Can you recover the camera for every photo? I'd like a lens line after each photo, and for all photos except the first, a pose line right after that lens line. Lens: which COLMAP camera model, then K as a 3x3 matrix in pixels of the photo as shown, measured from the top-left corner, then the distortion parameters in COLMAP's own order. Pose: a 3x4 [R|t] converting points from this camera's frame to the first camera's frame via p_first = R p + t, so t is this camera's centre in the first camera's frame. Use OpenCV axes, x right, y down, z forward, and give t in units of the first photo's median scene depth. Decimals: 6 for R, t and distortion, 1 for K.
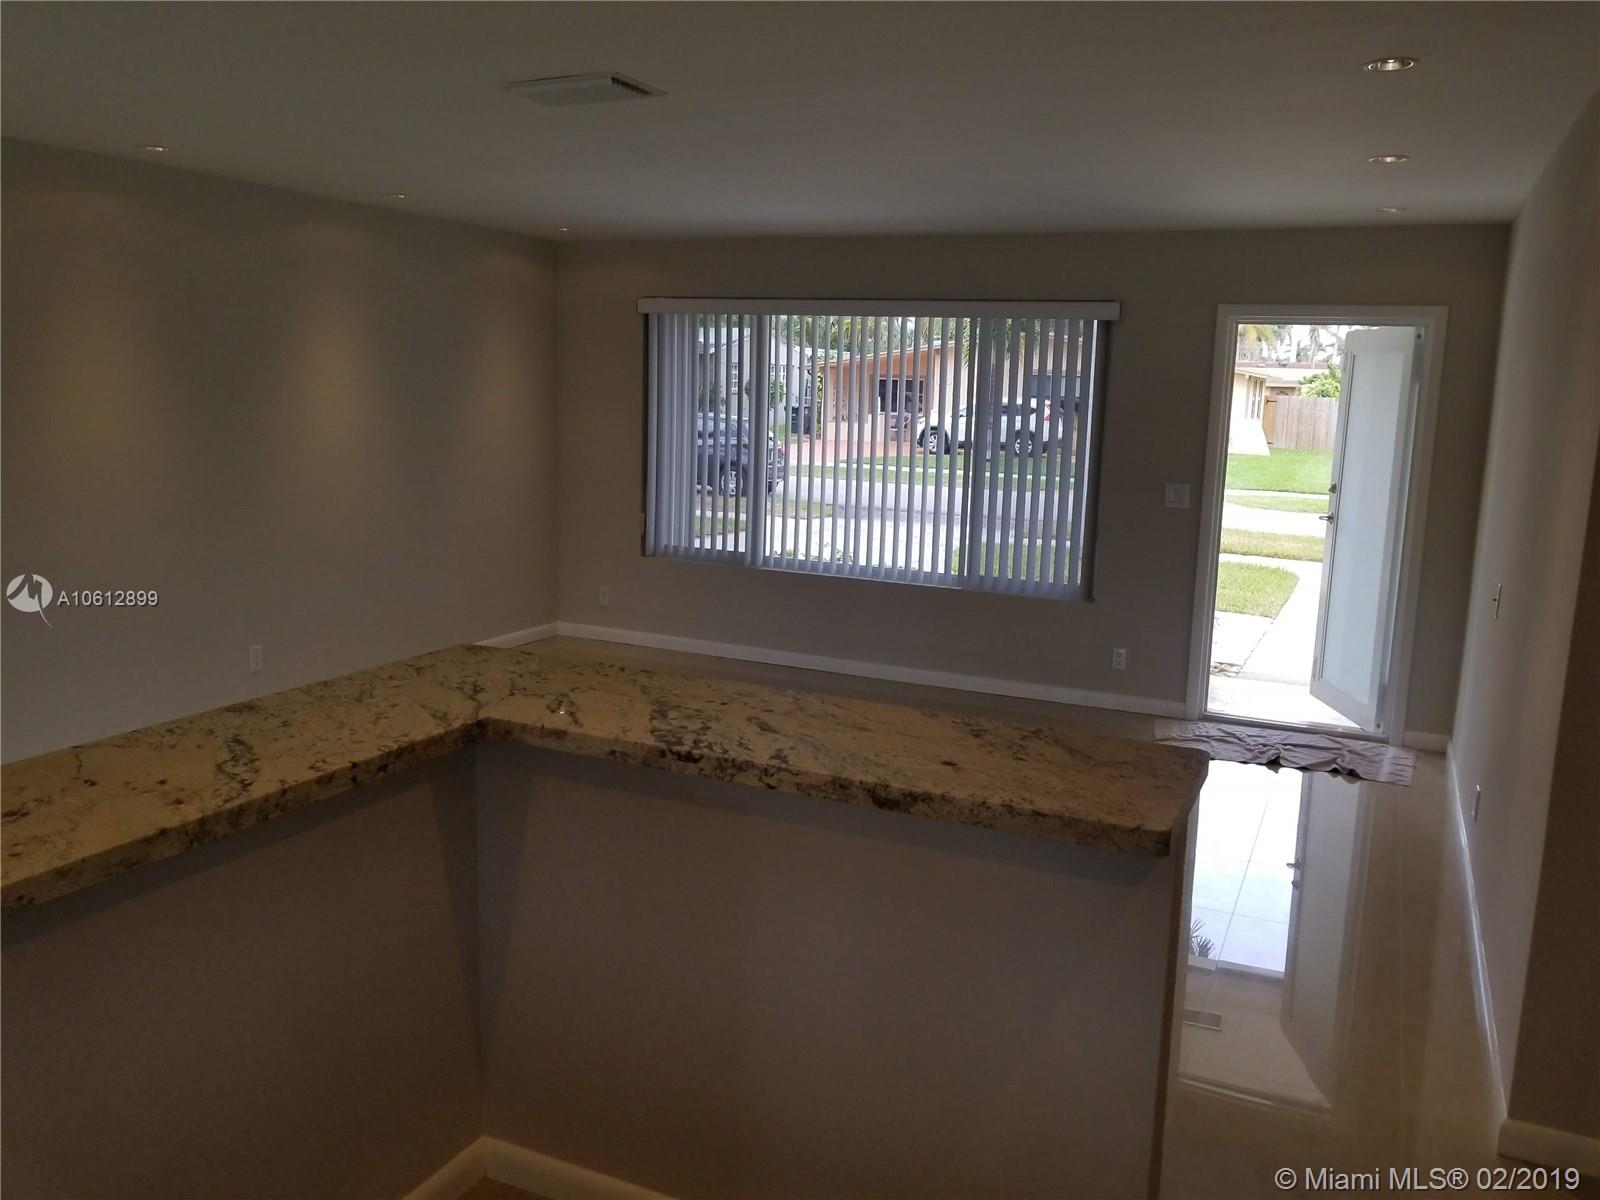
lens RADIAL K [[1259.3, 0, 805.1], [0, 1259.3, 602.4], [0, 0, 1]] dist [-0.004823, -0.001427]
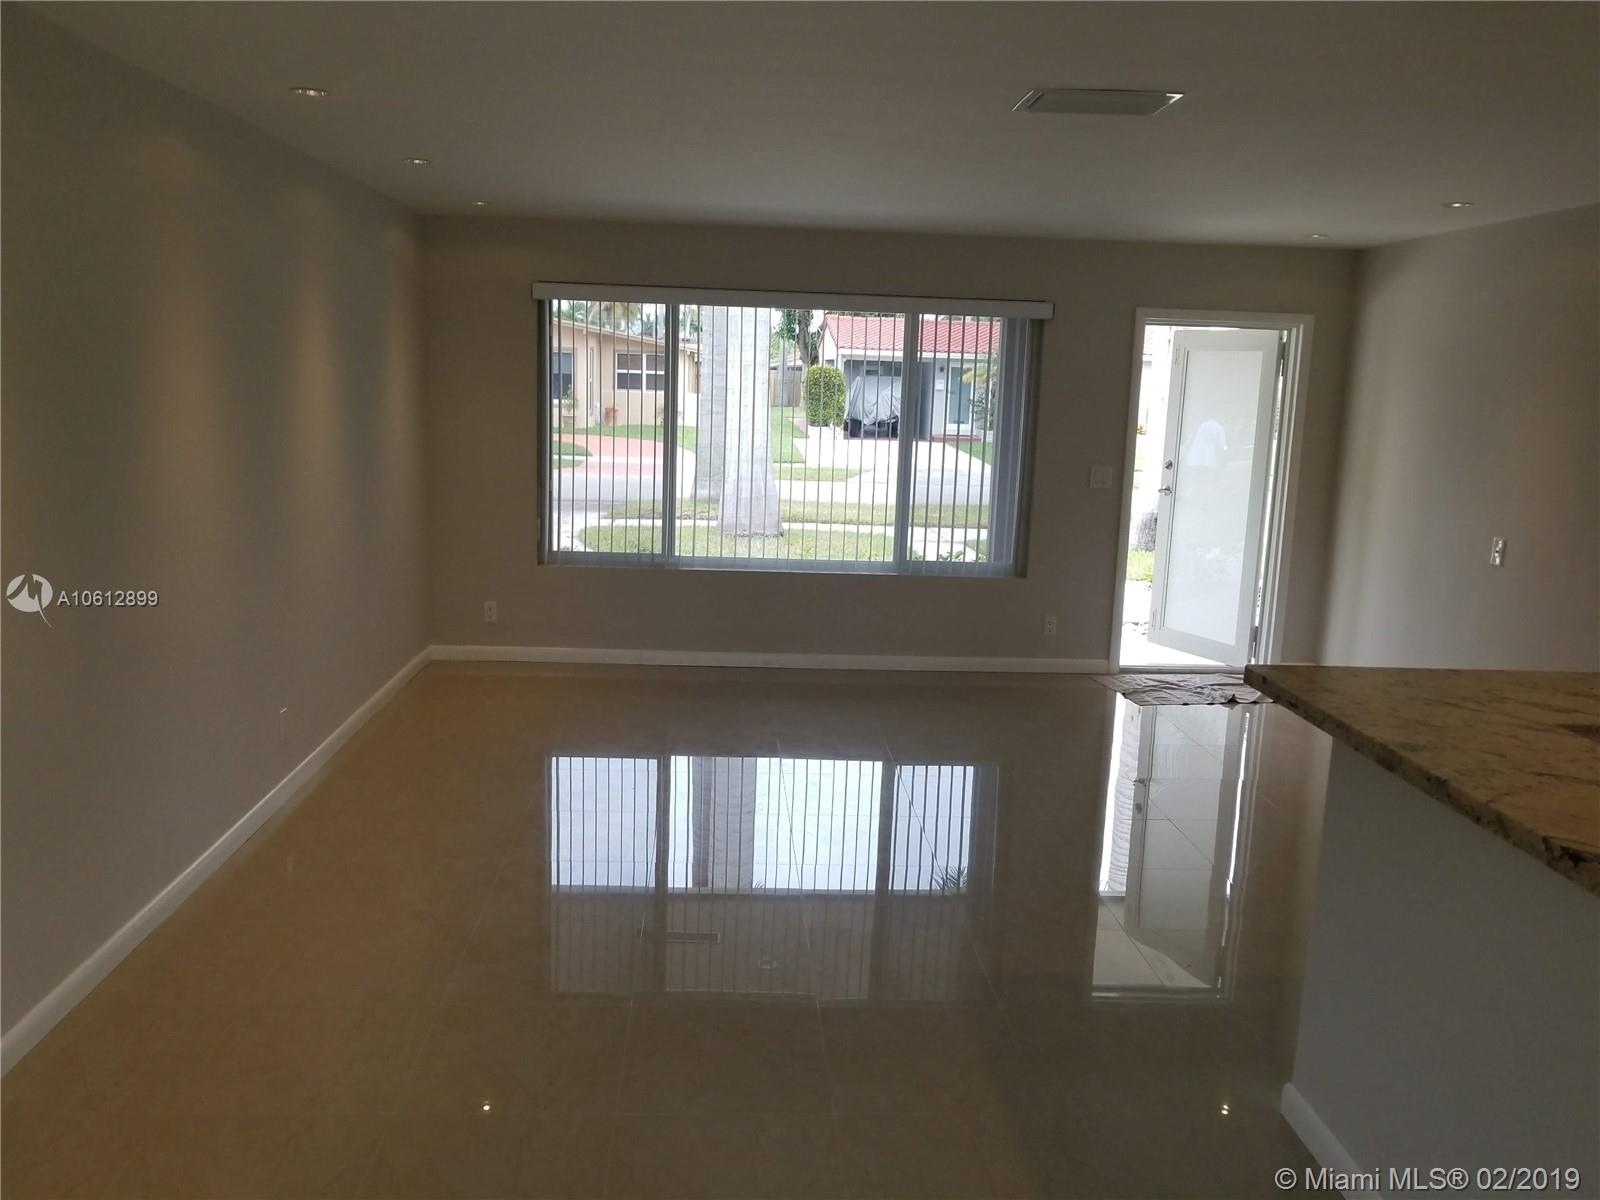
lens RADIAL K [[1259.3, 0, 798.6], [0, 1259.3, 596.2], [0, 0, 1]] dist [-0.004823, -0.001427]
pose [[0.888722, -0.082368, 0.450986, -0.451749], [0.076307, 0.996582, 0.031644, -0.034243], [-0.452051, 0.006291, 0.891970, 0.118608]]
